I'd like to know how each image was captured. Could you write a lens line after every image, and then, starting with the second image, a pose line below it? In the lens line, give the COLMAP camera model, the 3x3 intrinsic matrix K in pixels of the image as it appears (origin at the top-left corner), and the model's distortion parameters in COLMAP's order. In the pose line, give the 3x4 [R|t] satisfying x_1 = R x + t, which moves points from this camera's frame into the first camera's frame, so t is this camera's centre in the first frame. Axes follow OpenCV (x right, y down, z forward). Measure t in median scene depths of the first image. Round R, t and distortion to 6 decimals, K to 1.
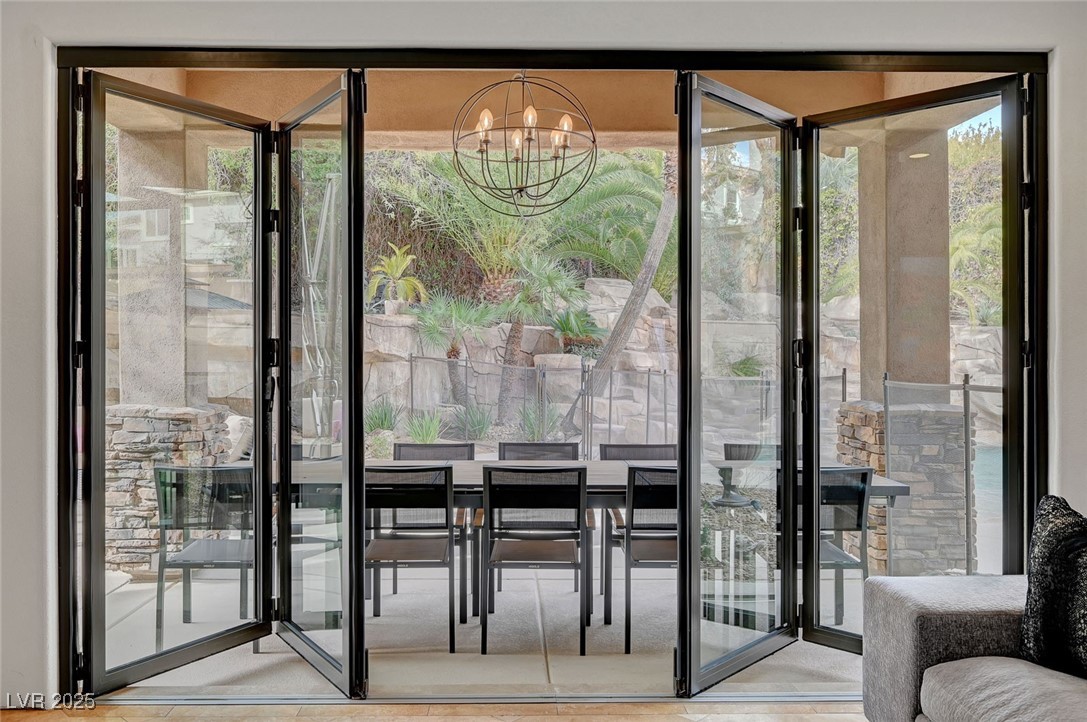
lens RADIAL K [[856.1, 0, 541.4], [0, 856.1, 343.0], [0, 0, 1]] dist [0.006173, -0.006669]
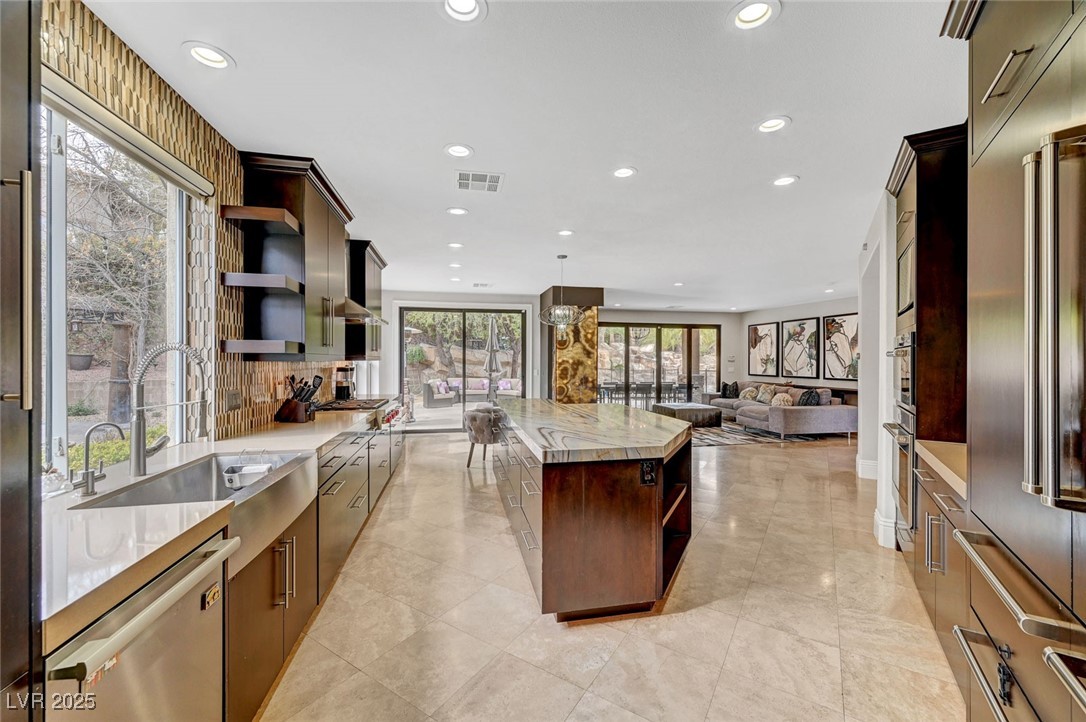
lens RADIAL K [[430.0, 0, 546.3], [0, 430.0, 360.1], [0, 0, 1]] dist [0.001806, -0.000719]
pose [[0.978232, 0.002578, 0.207500, -1.372749], [-0.004844, 0.999934, 0.010410, -0.055853], [-0.207459, -0.011188, 0.978180, -1.927195]]
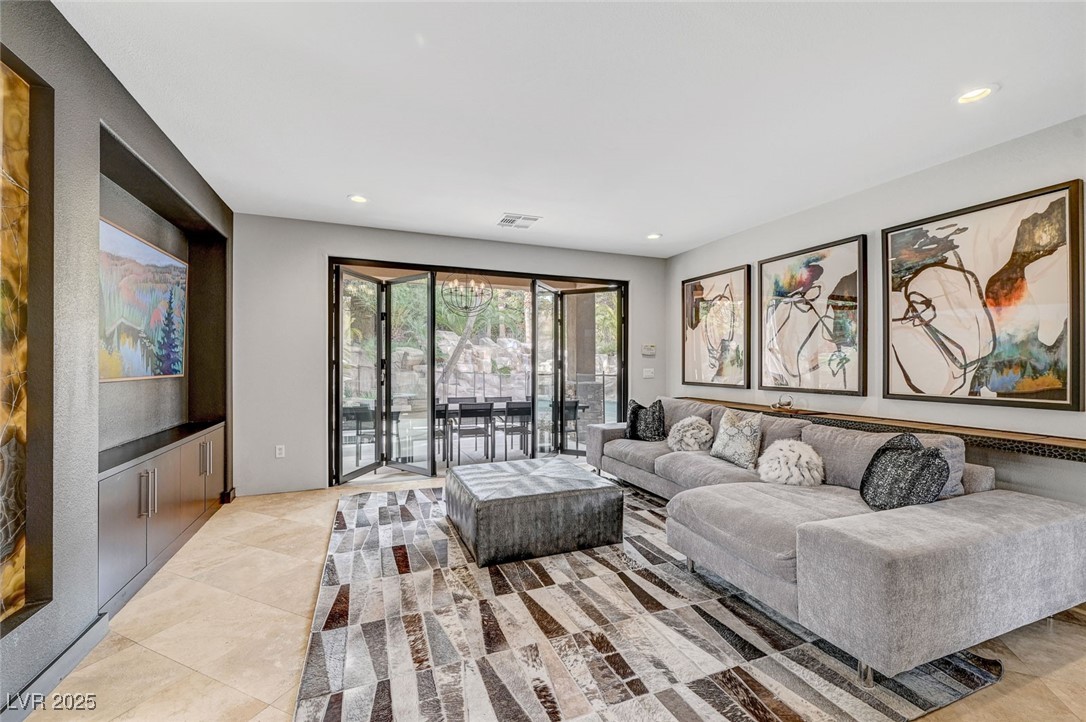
lens RADIAL K [[430.0, 0, 533.0], [0, 430.0, 359.5], [0, 0, 1]] dist [0.001806, -0.000719]
pose [[0.937738, 0.005425, 0.347301, -0.346067], [-0.005265, 0.999985, -0.001405, -0.004585], [-0.347303, -0.000511, 0.937753, -0.468071]]
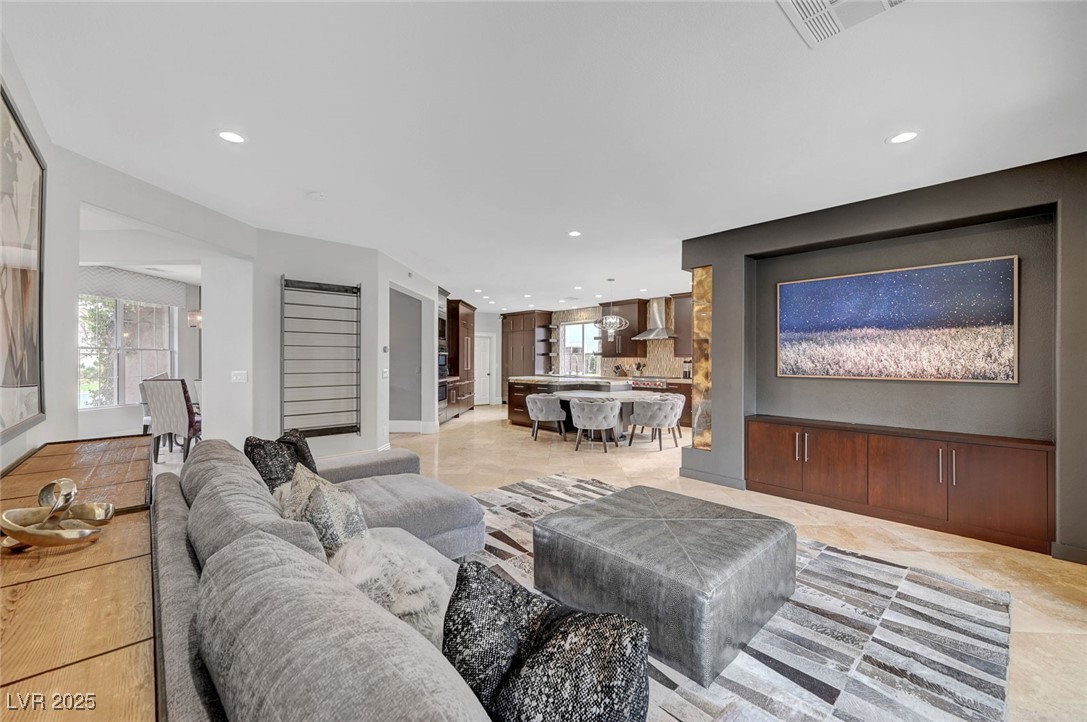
lens RADIAL K [[430.4, 0, 541.2], [0, 430.4, 360.9], [0, 0, 1]] dist [0.001806, -0.000719]
pose [[-0.745947, -0.000932, -0.666005, 0.497828], [0.001404, 0.999995, -0.002972, -0.005814], [0.666004, -0.003152, -0.745941, 0.693803]]
